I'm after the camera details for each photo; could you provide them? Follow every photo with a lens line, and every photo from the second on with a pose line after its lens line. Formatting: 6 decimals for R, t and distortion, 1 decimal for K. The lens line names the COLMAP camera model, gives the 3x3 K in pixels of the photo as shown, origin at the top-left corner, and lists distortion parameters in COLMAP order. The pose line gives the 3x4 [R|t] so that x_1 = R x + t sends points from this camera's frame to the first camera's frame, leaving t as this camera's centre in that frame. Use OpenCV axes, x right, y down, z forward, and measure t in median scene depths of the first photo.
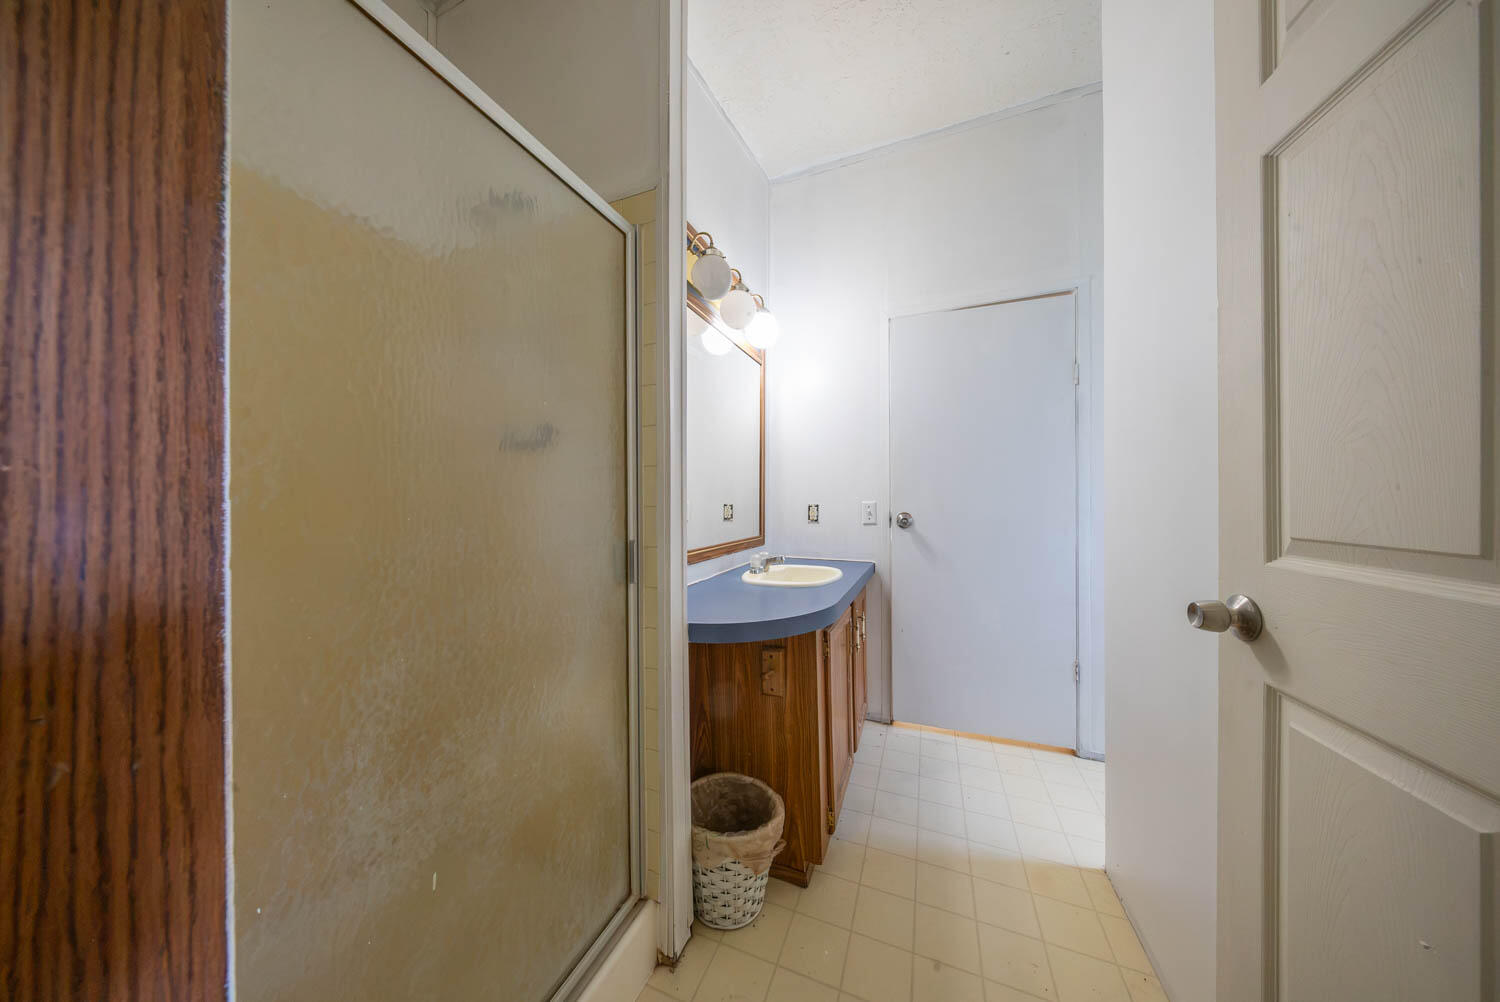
lens RADIAL K [[454.6, 0, 756.1], [0, 454.6, 503.1], [0, 0, 1]] dist [0.006574, -0.000083]
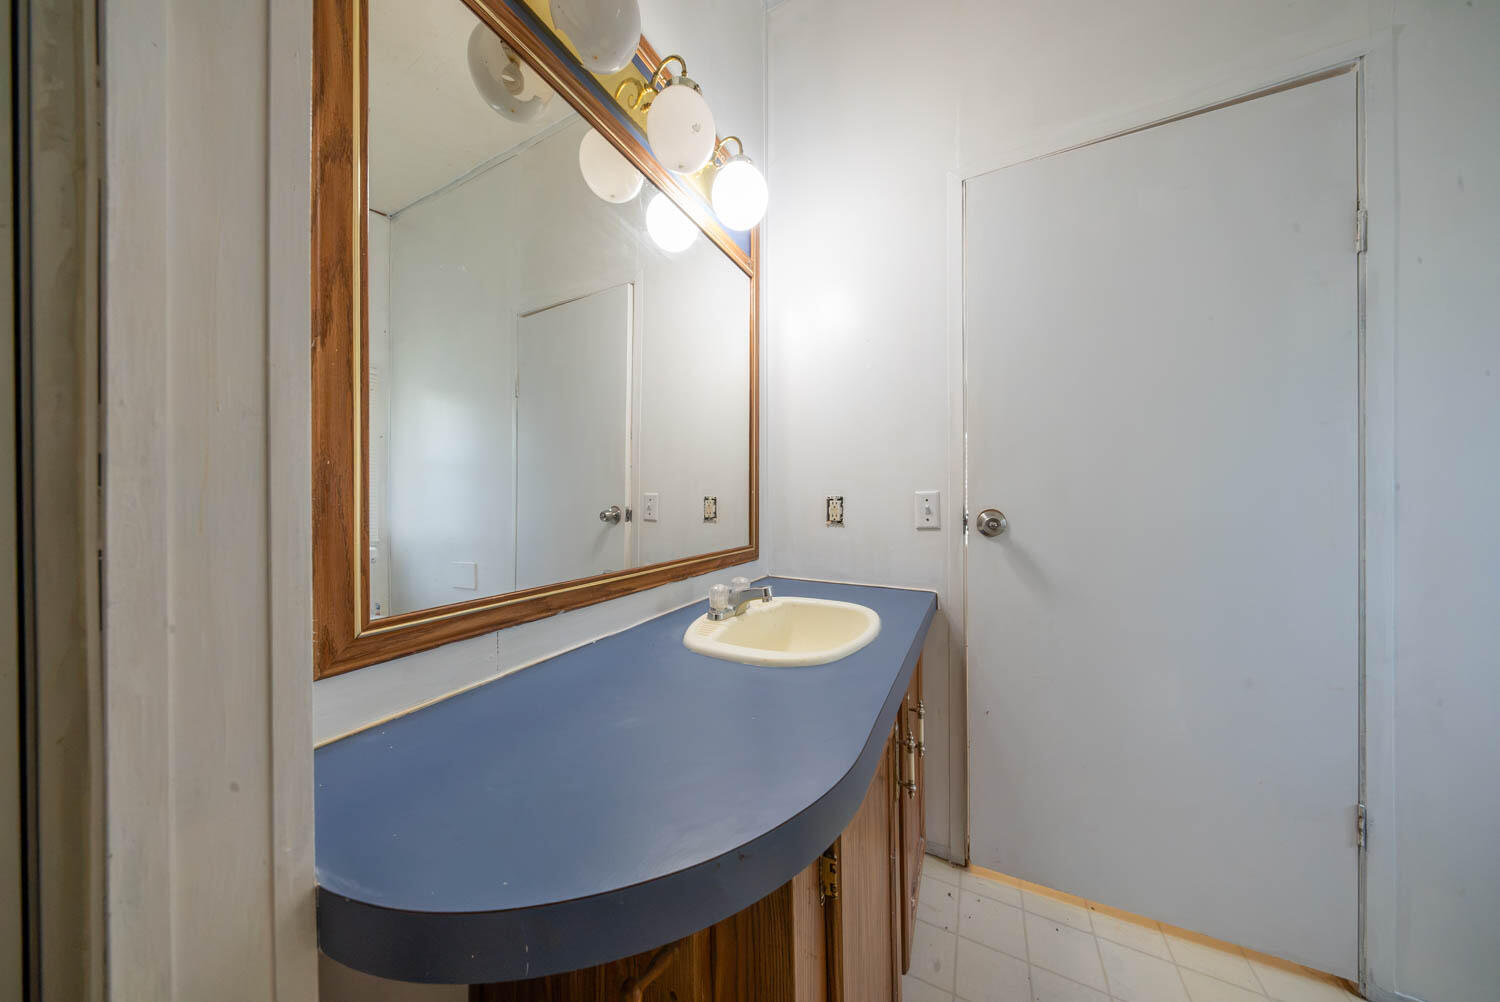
lens RADIAL K [[454.6, 0, 756.1], [0, 454.6, 503.1], [0, 0, 1]] dist [0.006574, -0.000083]
pose [[0.995892, -0.000188, -0.090554, 0.081108], [0.000269, 1.000000, 0.000880, 0.012502], [0.090553, -0.000900, 0.995891, 0.394980]]
